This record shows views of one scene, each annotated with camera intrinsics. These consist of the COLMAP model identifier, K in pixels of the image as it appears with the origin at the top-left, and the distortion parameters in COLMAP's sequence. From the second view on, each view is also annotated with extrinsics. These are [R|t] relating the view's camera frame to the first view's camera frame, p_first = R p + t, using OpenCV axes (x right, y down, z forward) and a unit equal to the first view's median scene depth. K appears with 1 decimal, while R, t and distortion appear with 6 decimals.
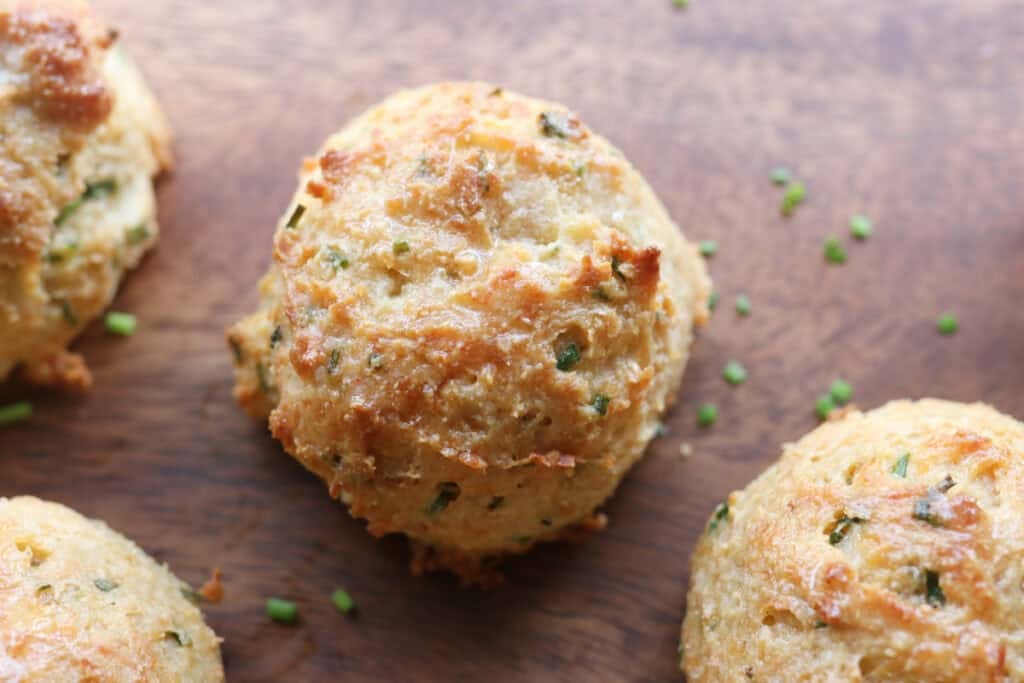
lens RADIAL K [[1739.6, 0, 513.1], [0, 1739.6, 341.6], [0, 0, 1]] dist [-0.076964, 0.000000]
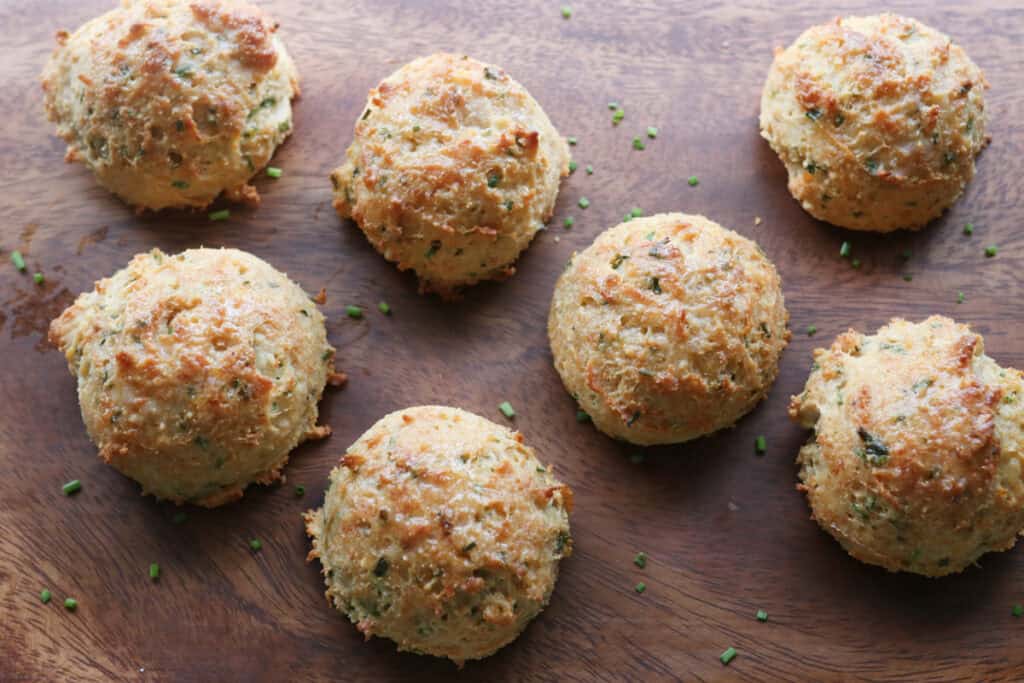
lens RADIAL K [[1710.2, 0, 510.4], [0, 1710.2, 339.3], [0, 0, 1]] dist [-0.059288, 0.000000]
pose [[0.999655, 0.021822, -0.014626, 0.082460], [-0.021812, 0.999762, 0.000873, 0.189602], [0.014642, -0.000554, 0.999893, -1.035134]]
